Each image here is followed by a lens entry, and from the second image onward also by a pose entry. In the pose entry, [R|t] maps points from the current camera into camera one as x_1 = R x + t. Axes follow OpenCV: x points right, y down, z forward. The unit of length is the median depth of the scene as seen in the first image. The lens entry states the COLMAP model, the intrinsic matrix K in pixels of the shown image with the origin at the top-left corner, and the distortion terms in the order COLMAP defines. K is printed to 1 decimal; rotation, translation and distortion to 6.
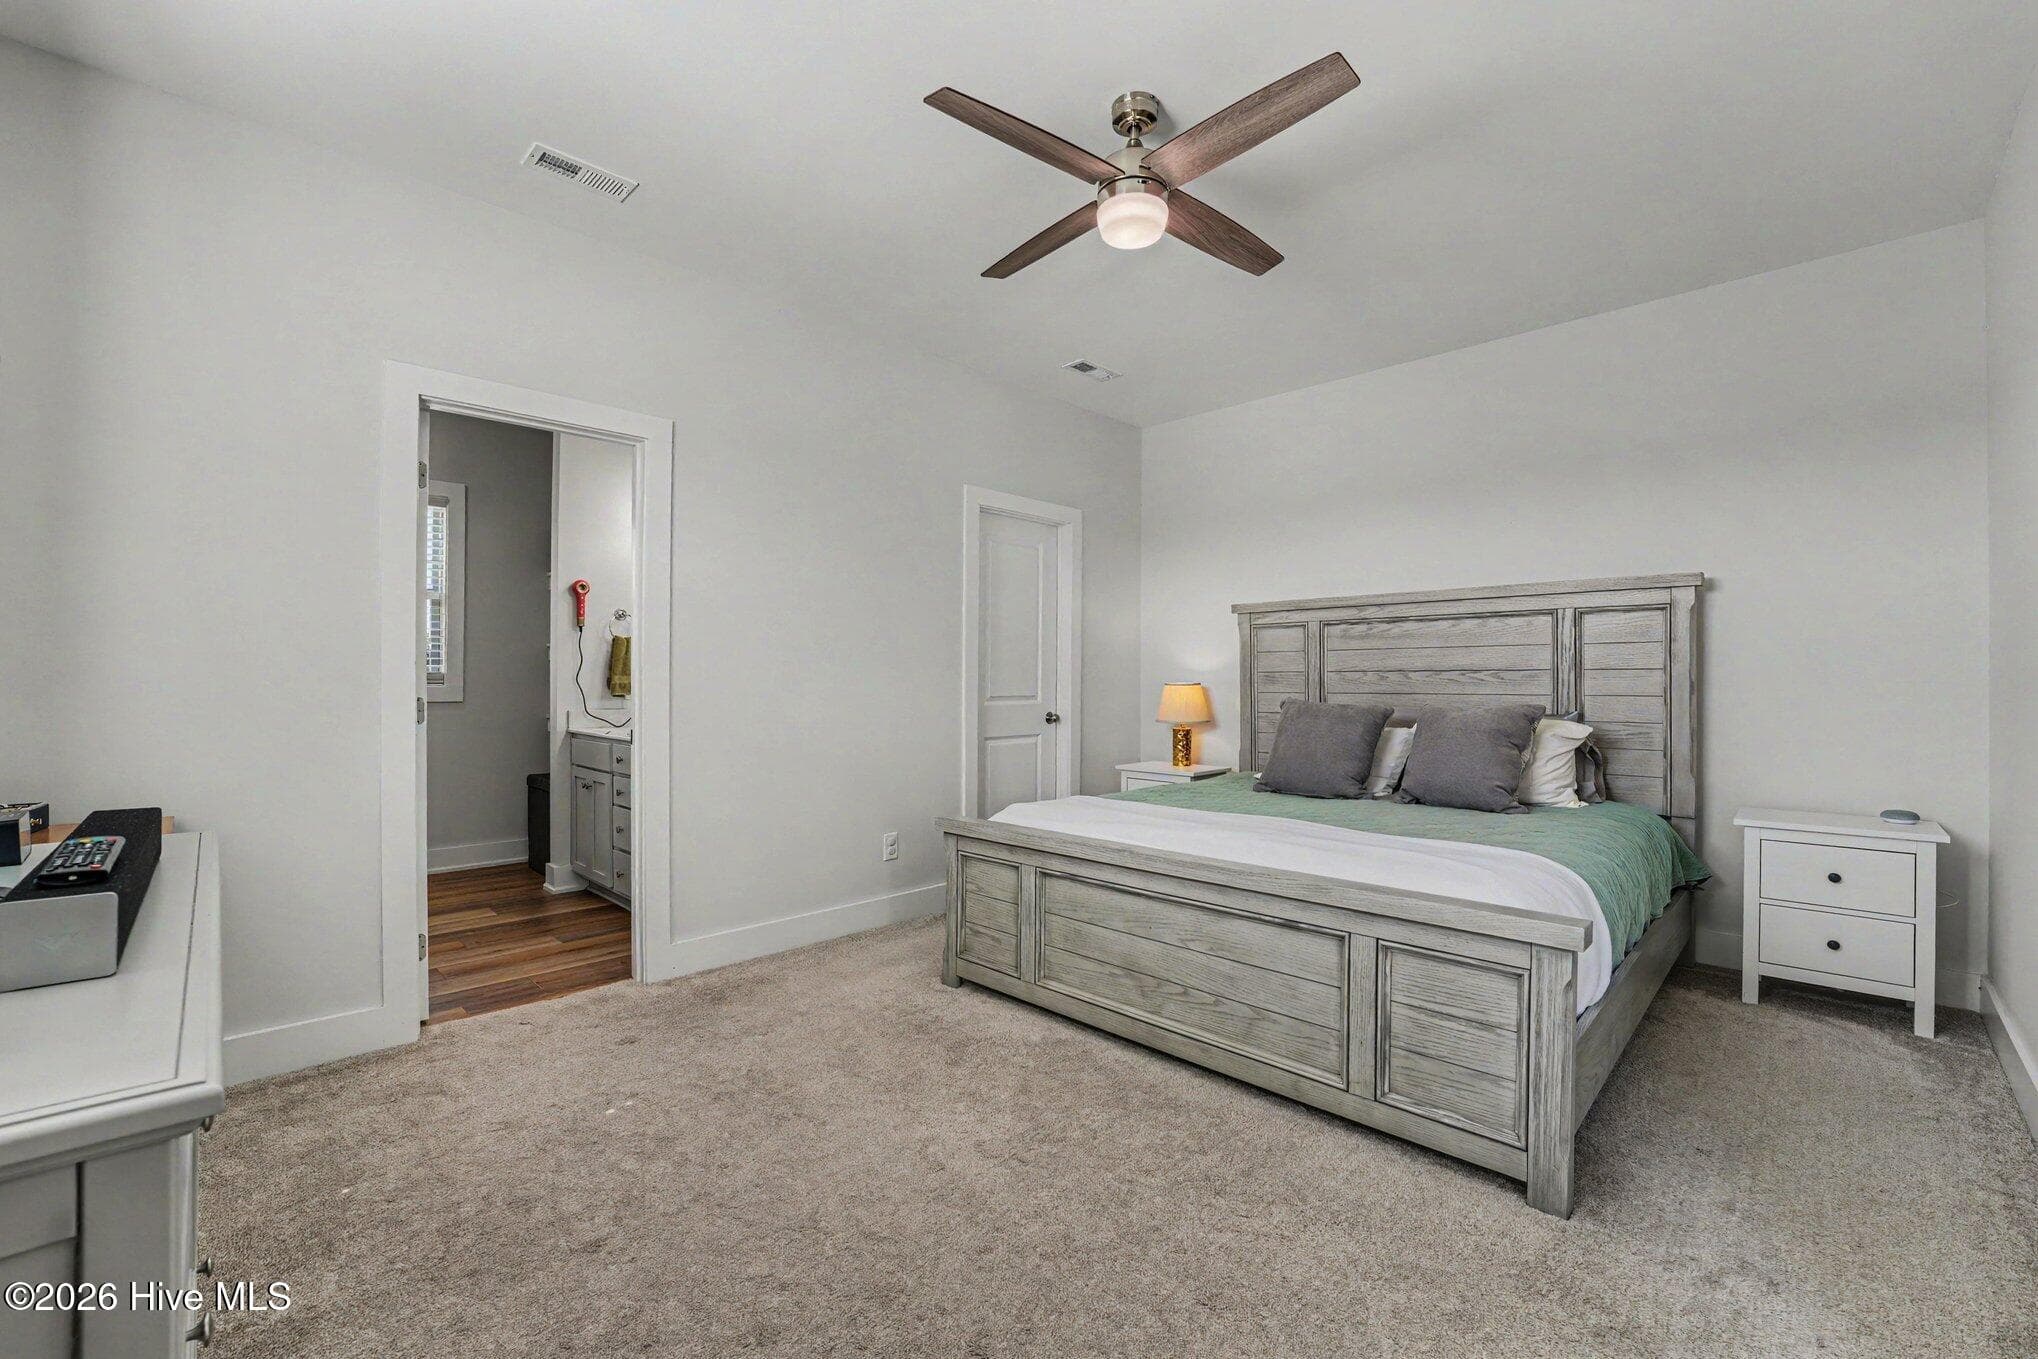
lens RADIAL K [[839.1, 0, 1014.1], [0, 839.1, 671.4], [0, 0, 1]] dist [-0.030194, -0.000323]
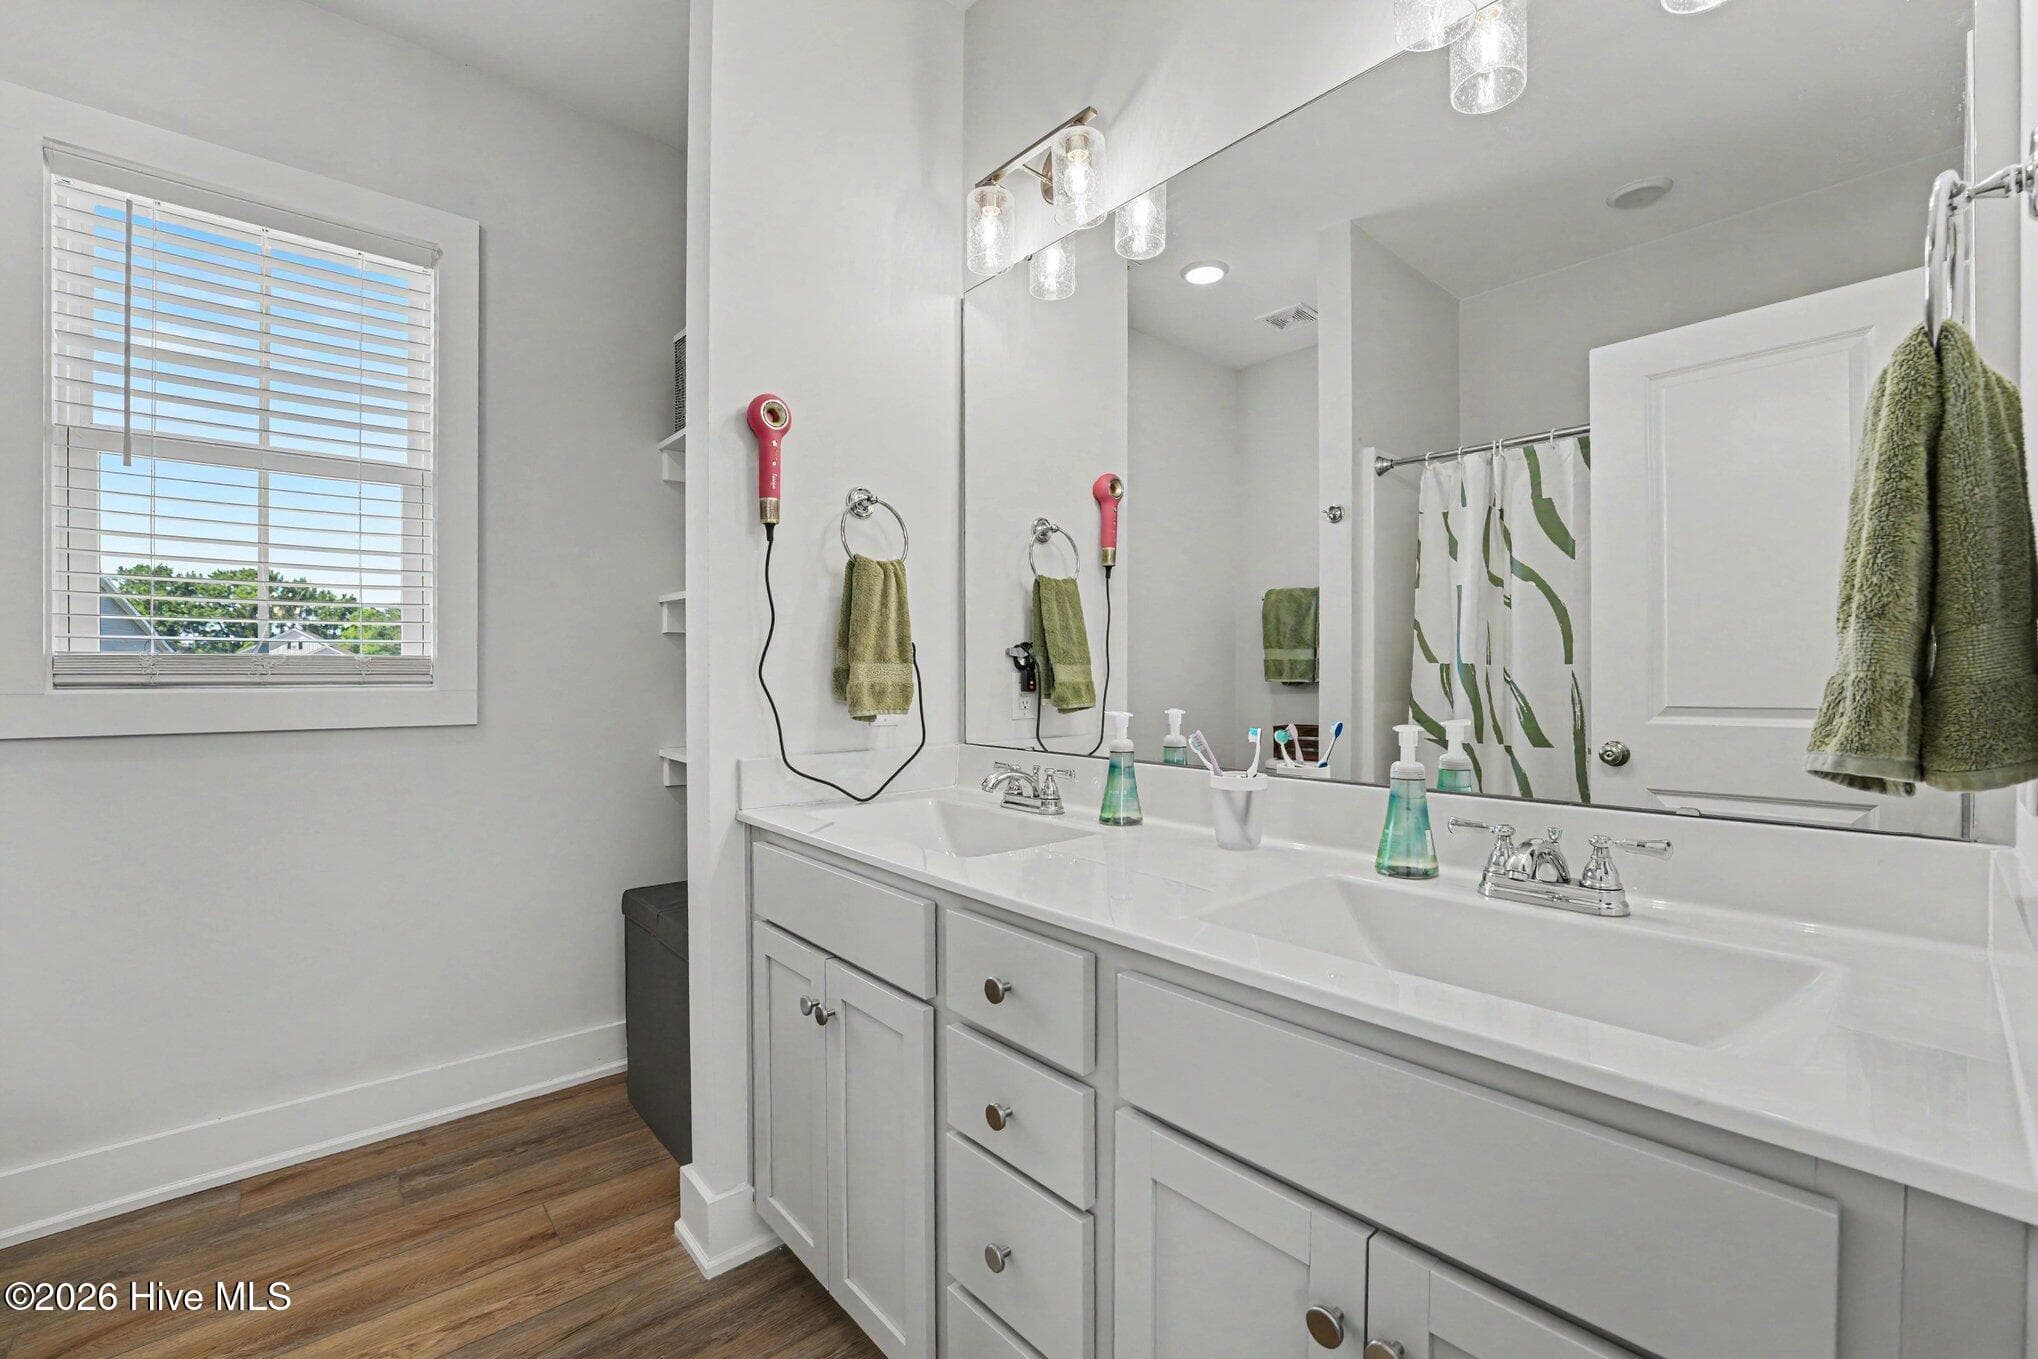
lens RADIAL K [[839.1, 0, 1024.8], [0, 839.1, 683.2], [0, 0, 1]] dist [-0.030194, -0.000323]
pose [[0.997905, -0.001523, -0.064677, -0.384346], [0.002246, 0.999936, 0.011106, 0.010292], [0.064656, -0.011228, 0.997844, 0.641503]]
